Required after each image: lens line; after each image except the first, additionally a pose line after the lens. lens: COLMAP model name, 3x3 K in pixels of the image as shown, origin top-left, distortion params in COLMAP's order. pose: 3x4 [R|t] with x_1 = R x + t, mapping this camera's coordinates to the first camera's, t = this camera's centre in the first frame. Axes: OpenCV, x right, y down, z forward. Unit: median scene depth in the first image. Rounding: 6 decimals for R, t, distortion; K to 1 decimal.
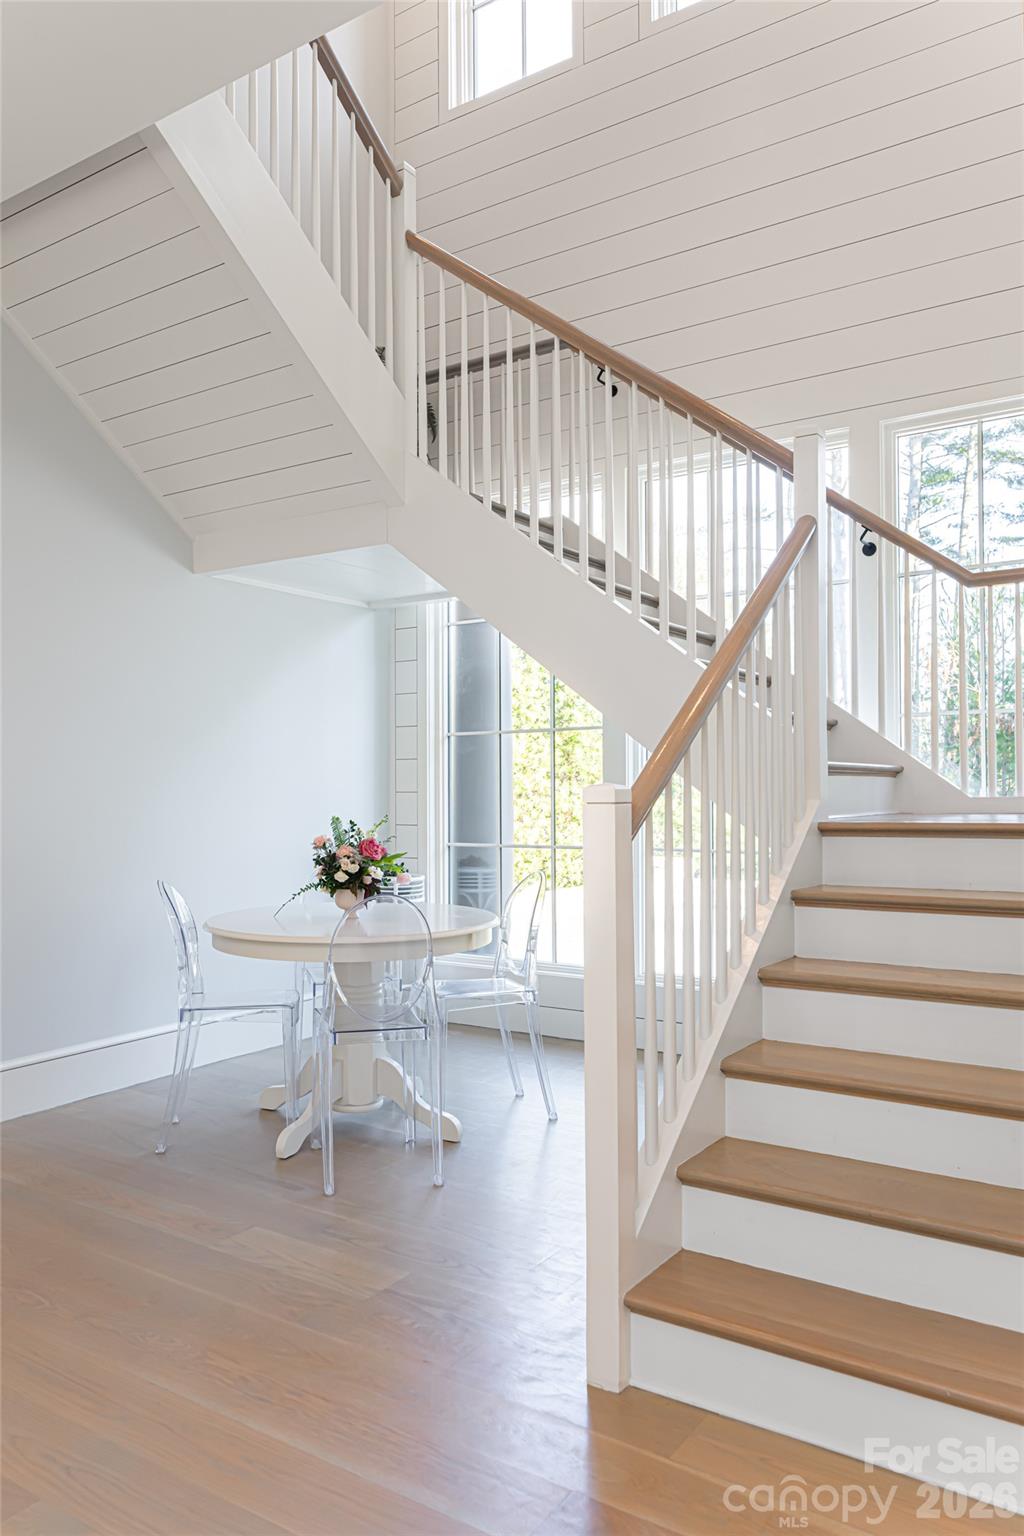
lens RADIAL K [[1095.0, 0, 512.0], [0, 1095.0, 768.0], [0, 0, 1]] dist [0.003388, 0.000511]
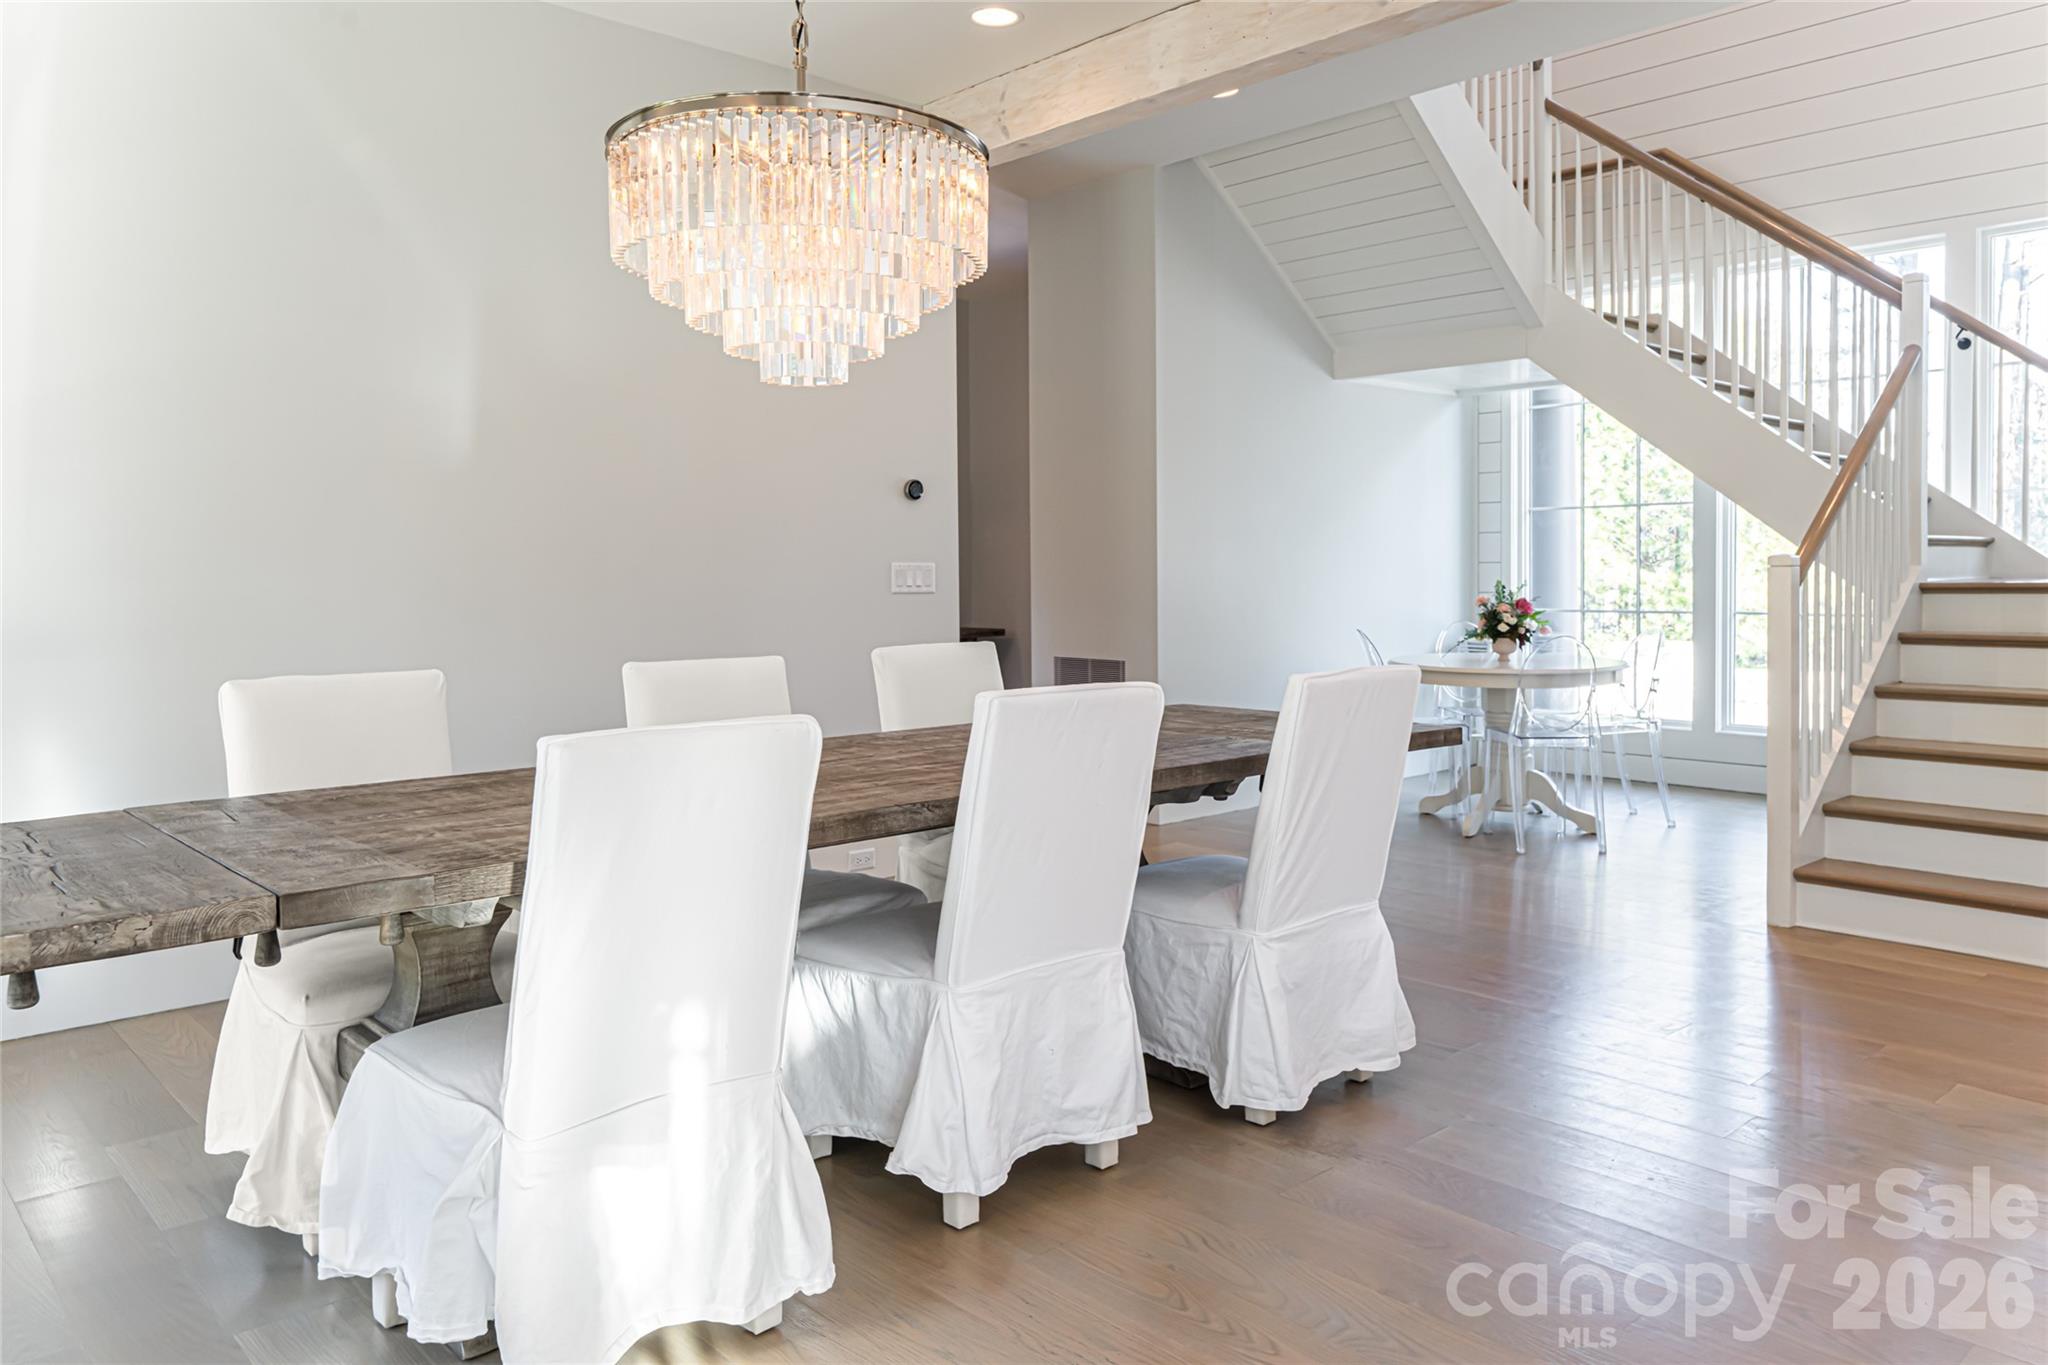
lens RADIAL K [[1459.9, 0, 1072.5], [0, 1459.9, 591.3], [0, 0, 1]] dist [0.003388, 0.000511]
pose [[0.975354, 0.001590, -0.220640, -0.256222], [0.007018, 0.999245, 0.038224, -0.011193], [0.220535, -0.038831, 0.974606, -0.734580]]
